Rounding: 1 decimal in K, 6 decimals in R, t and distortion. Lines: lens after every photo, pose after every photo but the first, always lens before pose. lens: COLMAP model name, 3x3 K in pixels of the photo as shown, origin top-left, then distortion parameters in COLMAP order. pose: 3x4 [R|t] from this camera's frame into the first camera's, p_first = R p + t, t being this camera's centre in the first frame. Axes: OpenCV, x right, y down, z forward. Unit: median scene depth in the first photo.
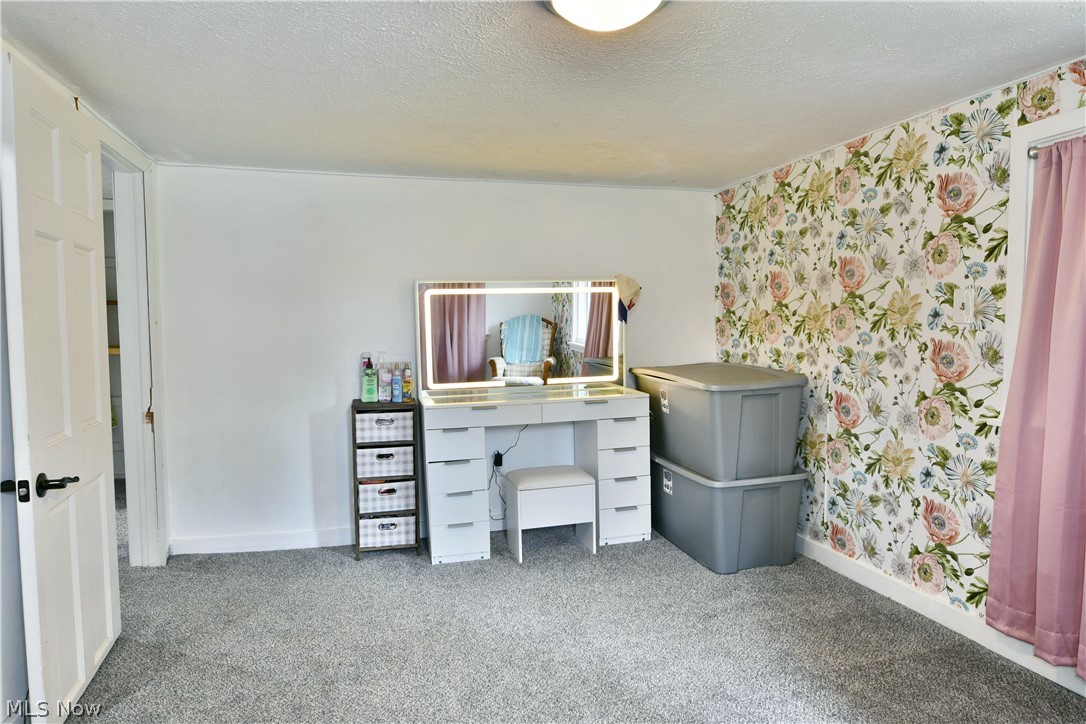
lens RADIAL K [[662.3, 0, 542.7], [0, 662.3, 362.7], [0, 0, 1]] dist [-0.010672, -0.008693]
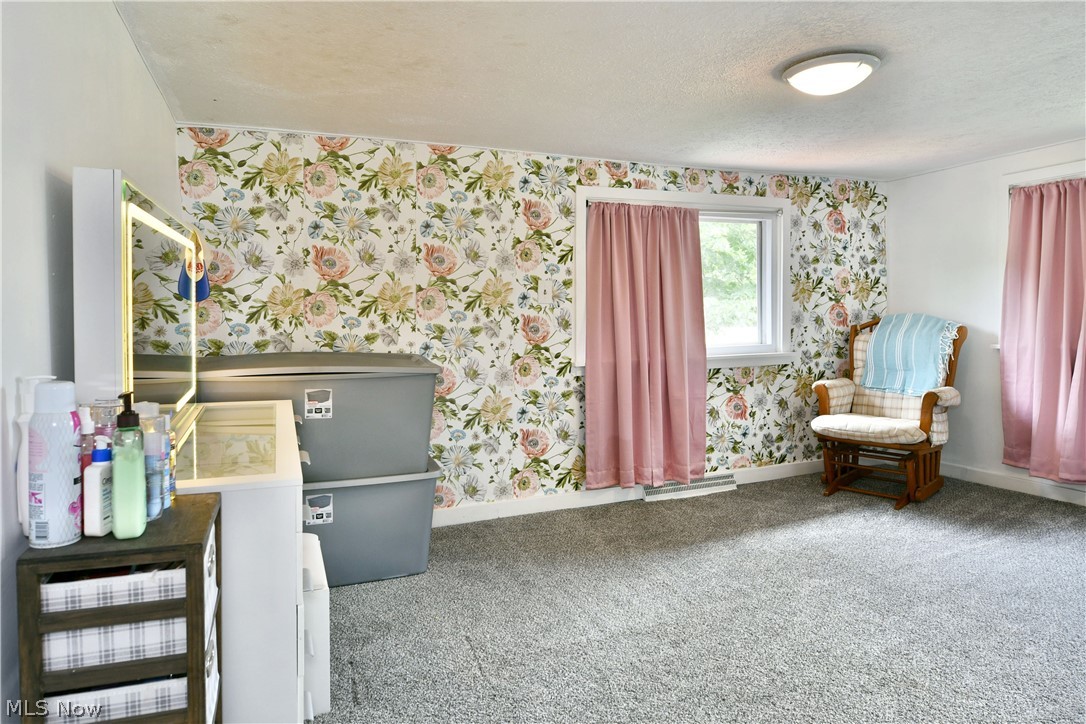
lens RADIAL K [[662.3, 0, 541.5], [0, 662.3, 365.4], [0, 0, 1]] dist [-0.010672, -0.008693]
pose [[-0.110110, -0.044353, 0.992929, -0.798993], [0.078737, 0.995475, 0.053198, -0.000403], [-0.990796, 0.084038, -0.106120, 1.095270]]
